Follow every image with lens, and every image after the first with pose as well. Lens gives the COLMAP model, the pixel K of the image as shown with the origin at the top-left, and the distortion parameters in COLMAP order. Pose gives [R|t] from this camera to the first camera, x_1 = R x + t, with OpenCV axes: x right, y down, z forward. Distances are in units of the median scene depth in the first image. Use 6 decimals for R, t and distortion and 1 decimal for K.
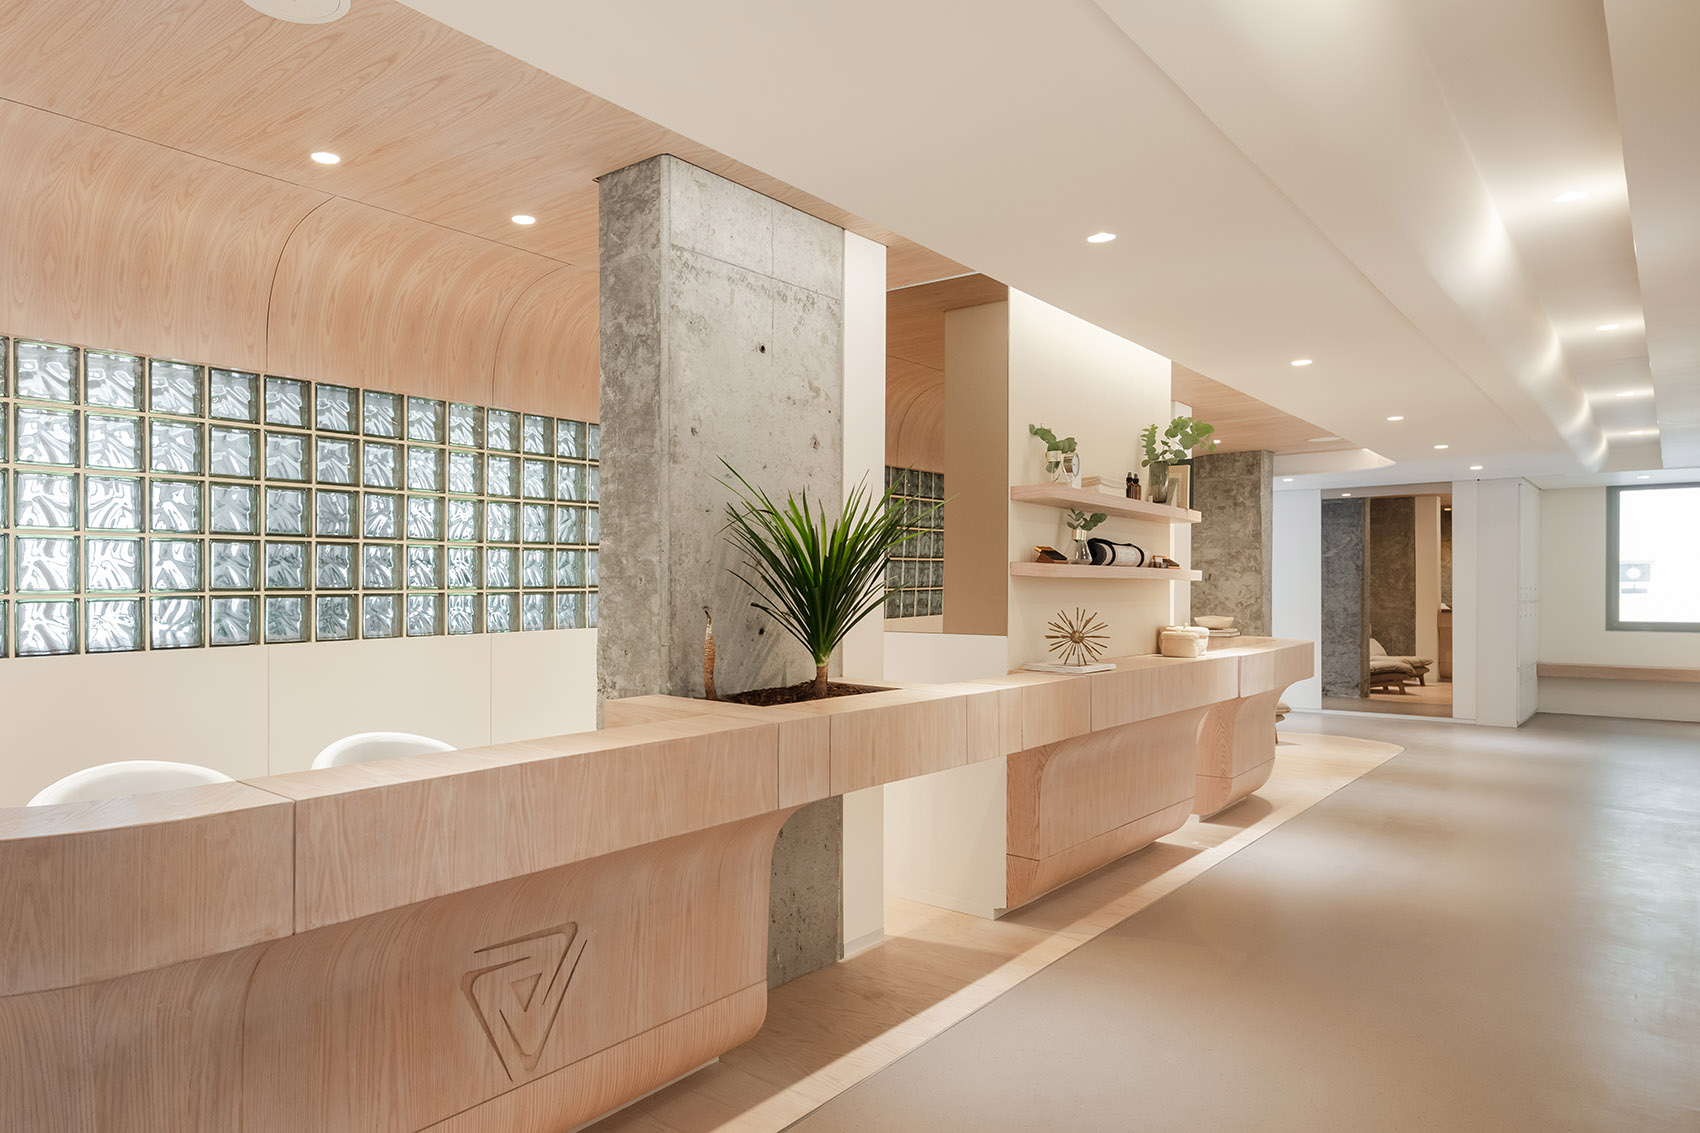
lens RADIAL K [[1105.0, 0, 686.5], [0, 1105.0, 582.5], [0, 0, 1]] dist [0.024281, -0.015578]
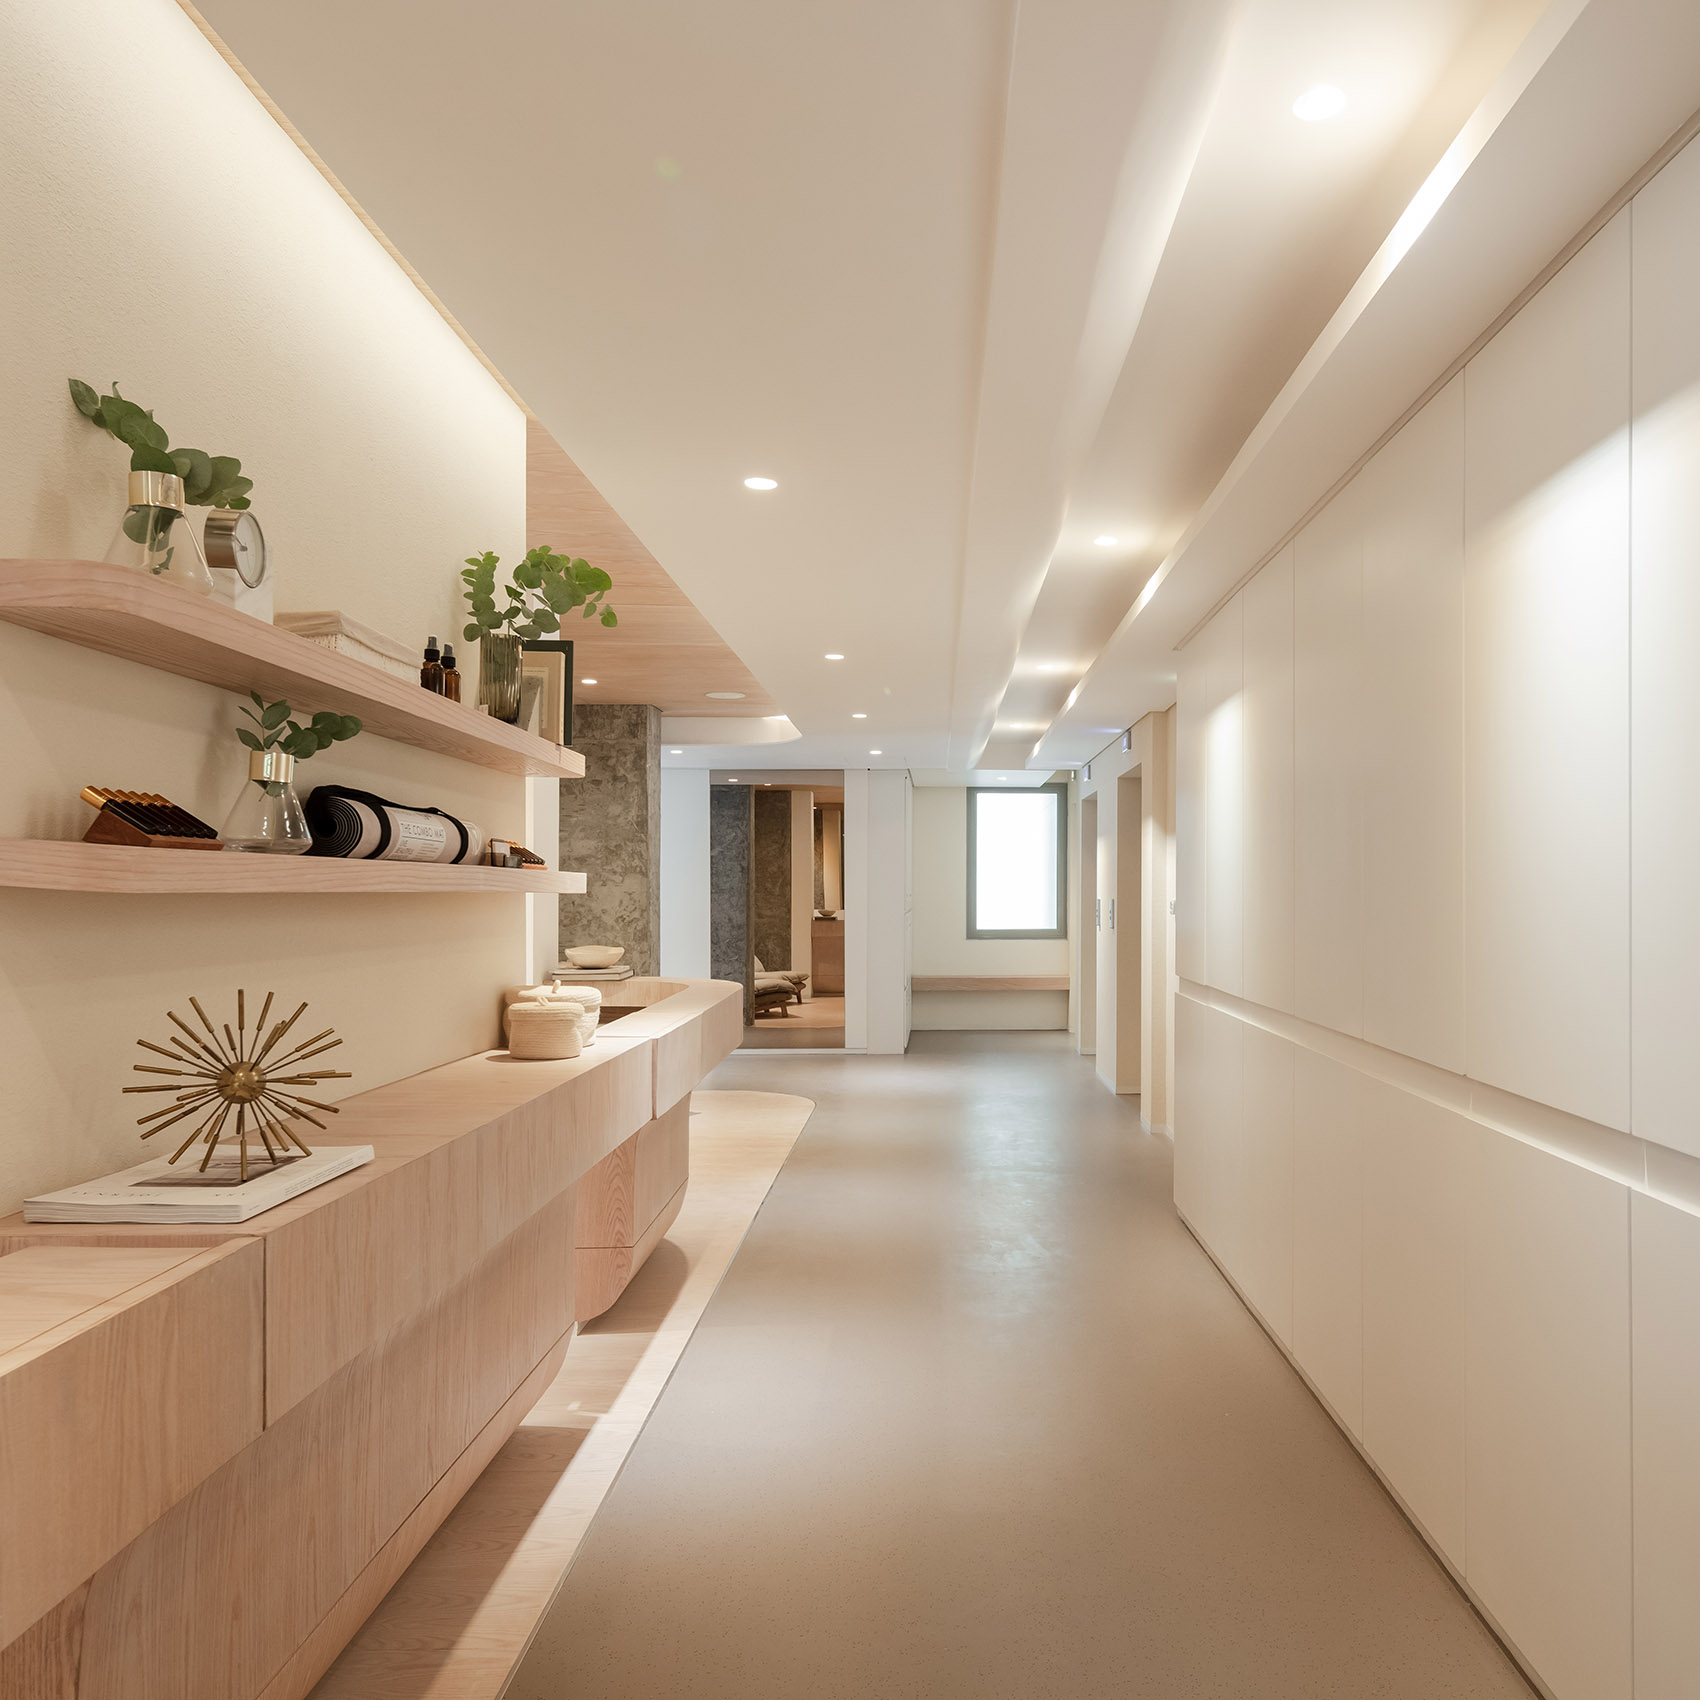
lens RADIAL K [[1237.1, 0, 915.2], [0, 1237.1, 917.2], [0, 0, 1]] dist [0.013309, -0.002652]
pose [[0.755422, -0.013046, 0.655109, 0.234707], [-0.005486, 0.999641, 0.026233, -0.007096], [-0.655216, -0.023411, 0.755079, 0.537065]]
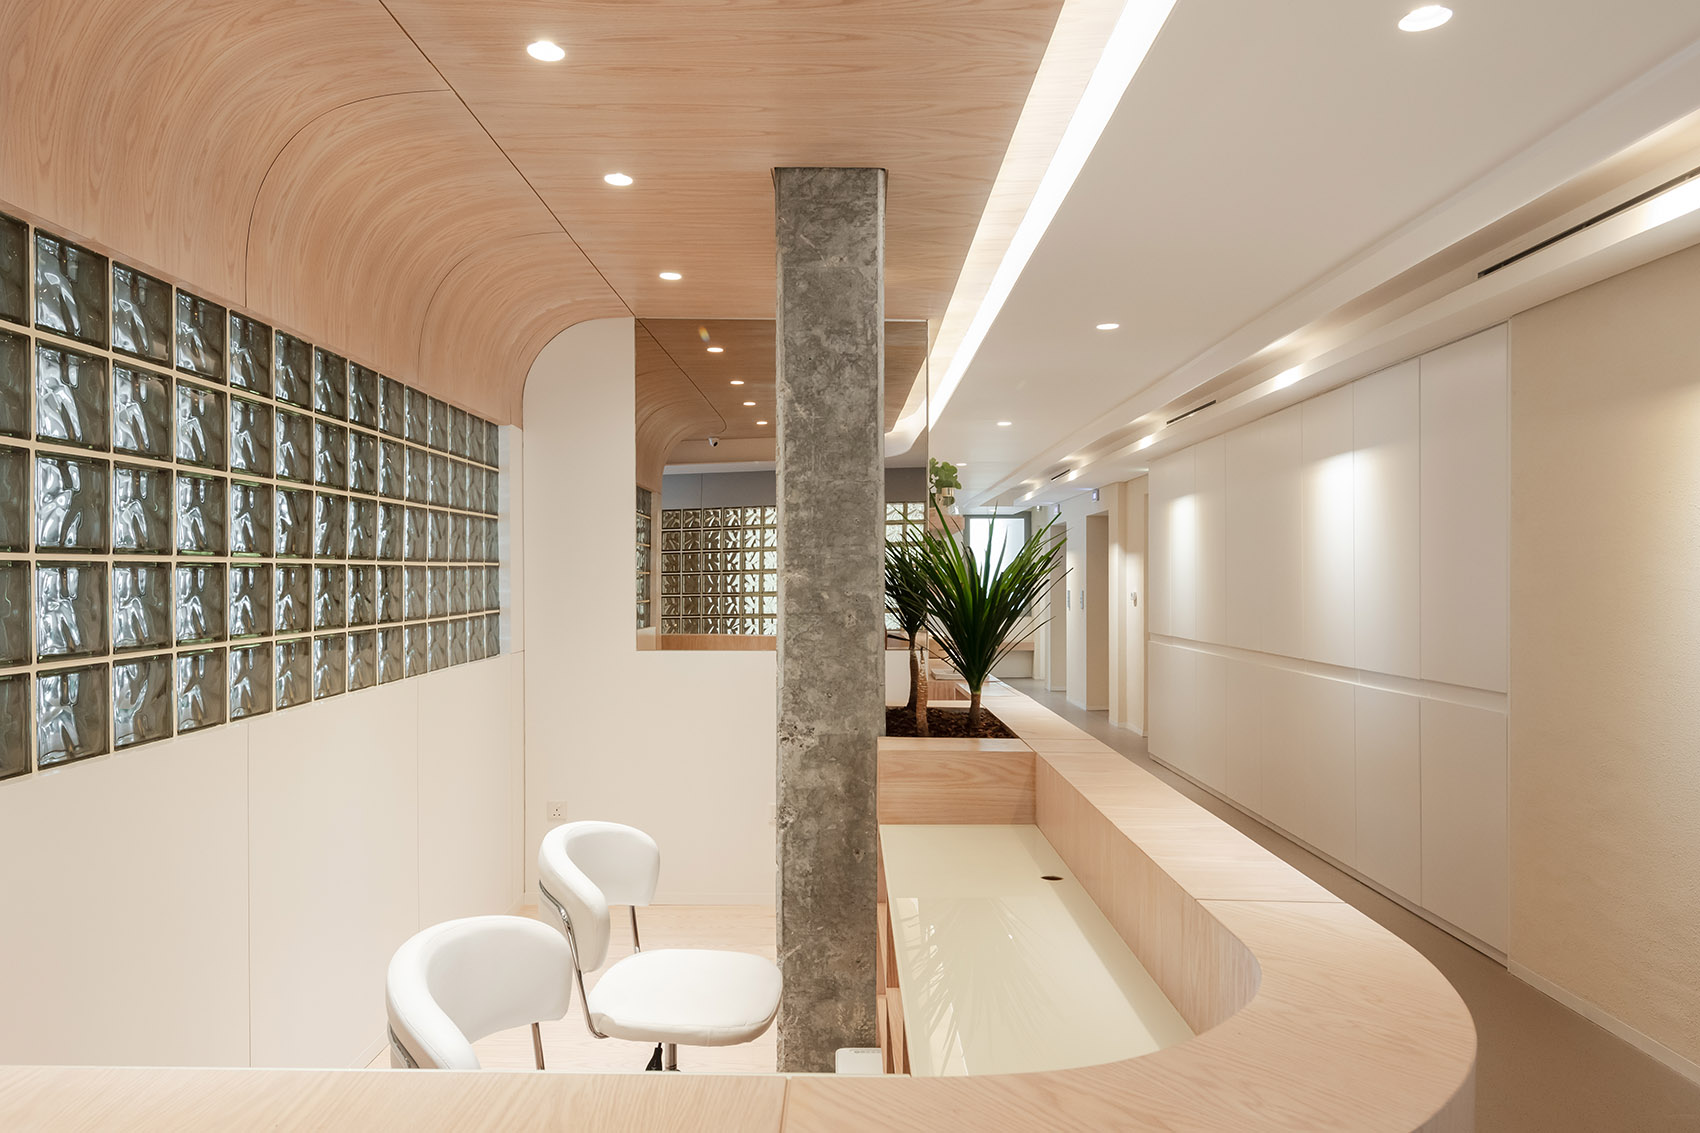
lens RADIAL K [[1057.4, 0, 850.0], [0, 1057.4, 576.2], [0, 0, 1]] dist [0.022302, 0.000774]
pose [[0.738754, 0.001520, 0.673973, -0.434665], [-0.005155, 0.999981, 0.003395, -0.026630], [-0.673955, -0.005983, 0.738748, 0.229329]]
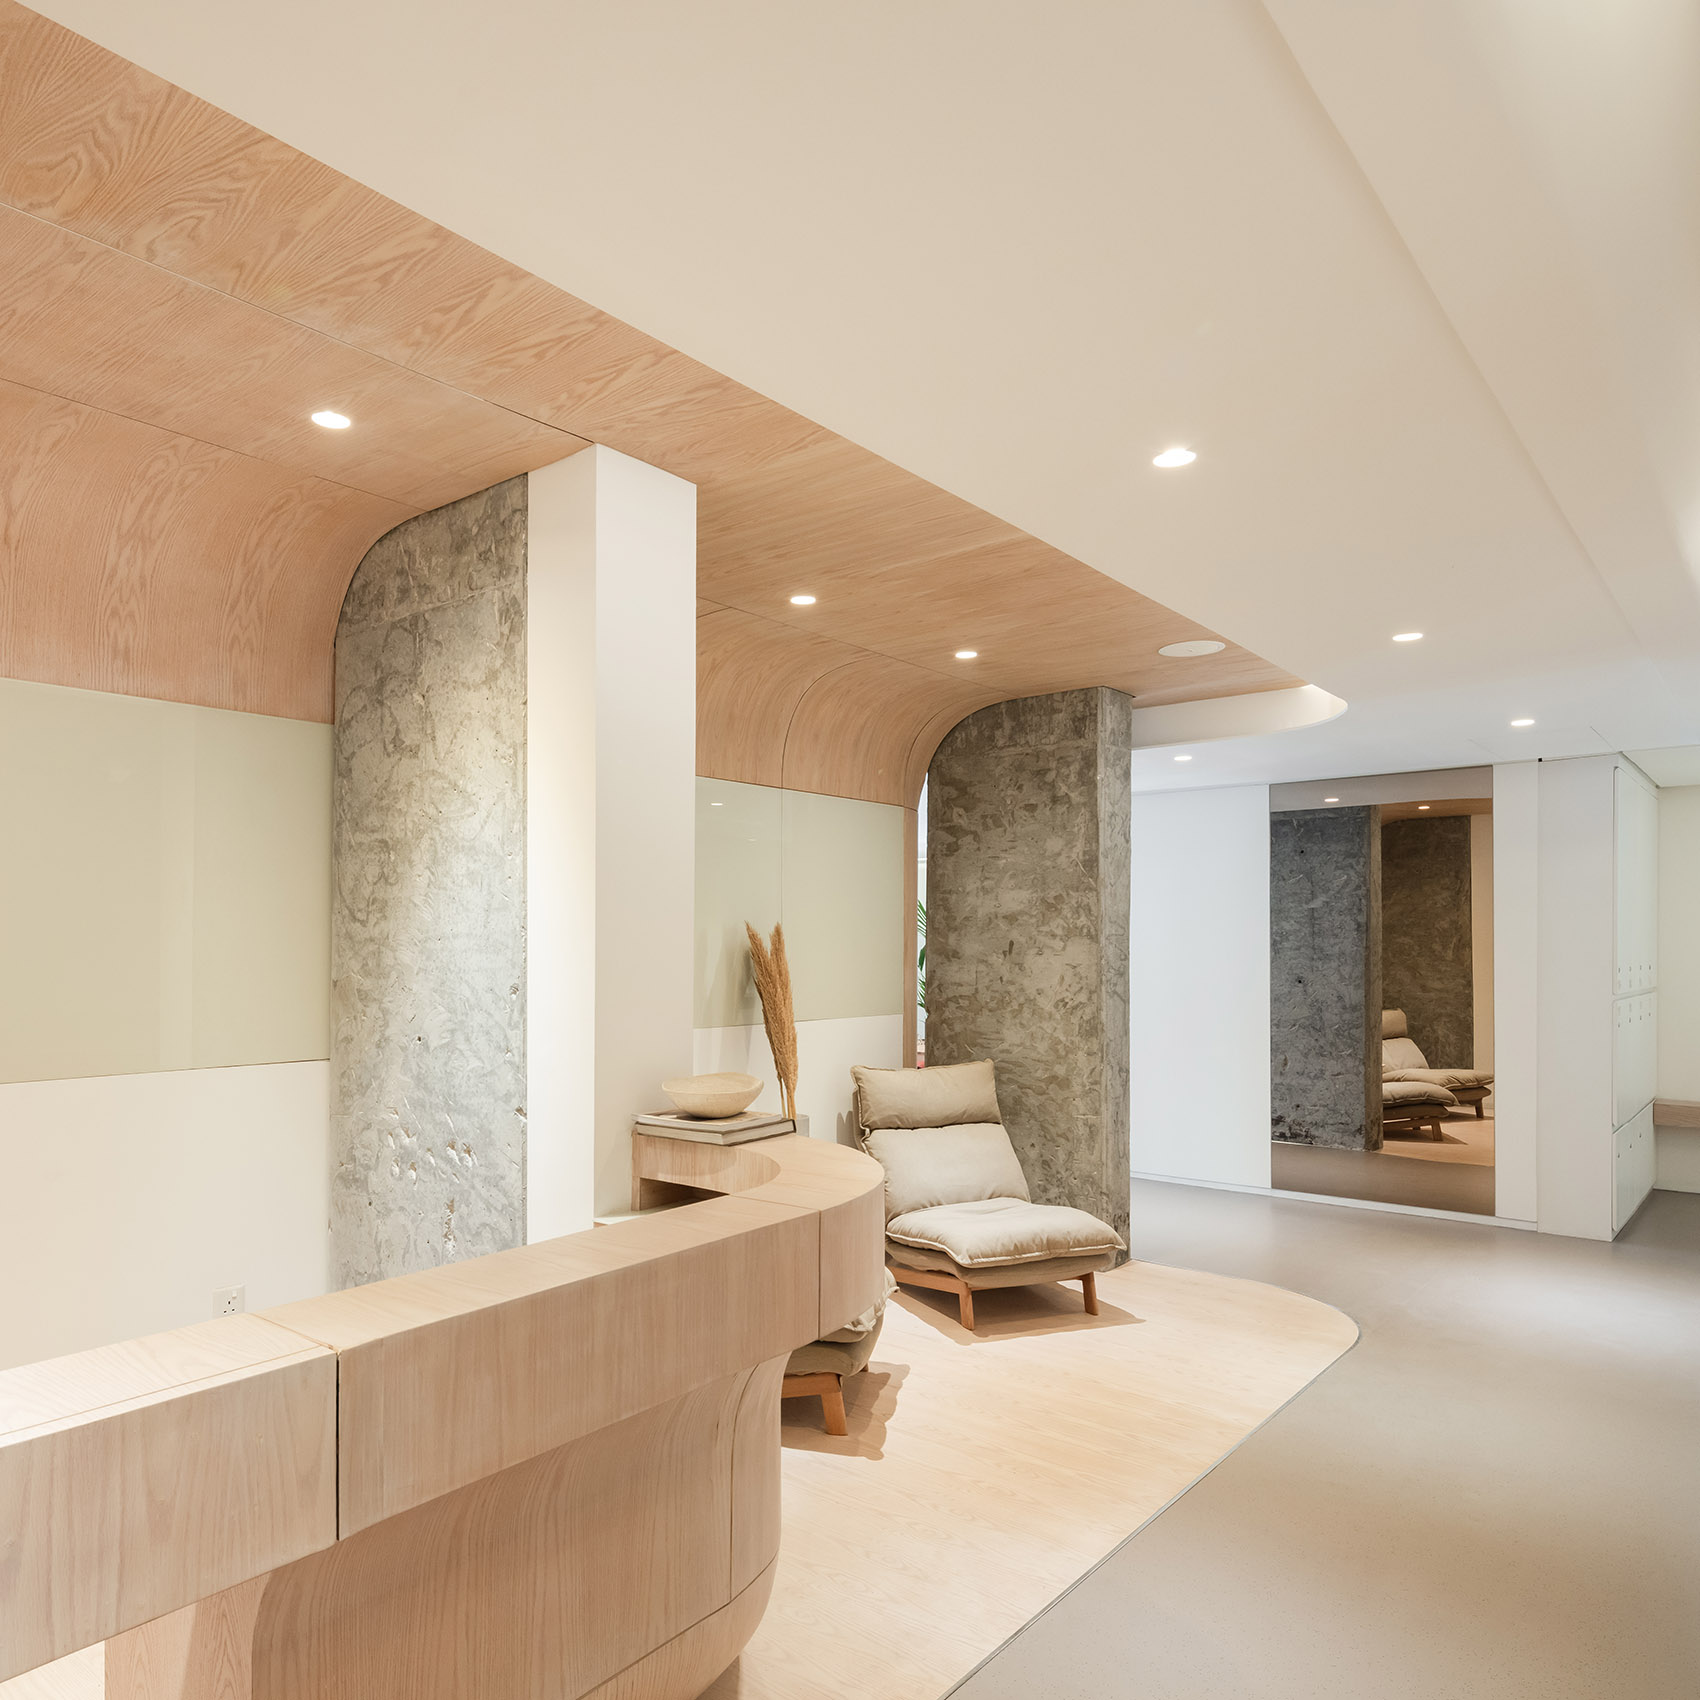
lens RADIAL K [[1237.1, 0, 817.1], [0, 1237.1, 927.5], [0, 0, 1]] dist [0.013309, -0.002652]
pose [[0.998769, 0.002097, 0.049568, 0.705177], [-0.001705, 0.999967, -0.007960, -0.018453], [-0.049583, 0.007866, 0.998739, 0.894817]]
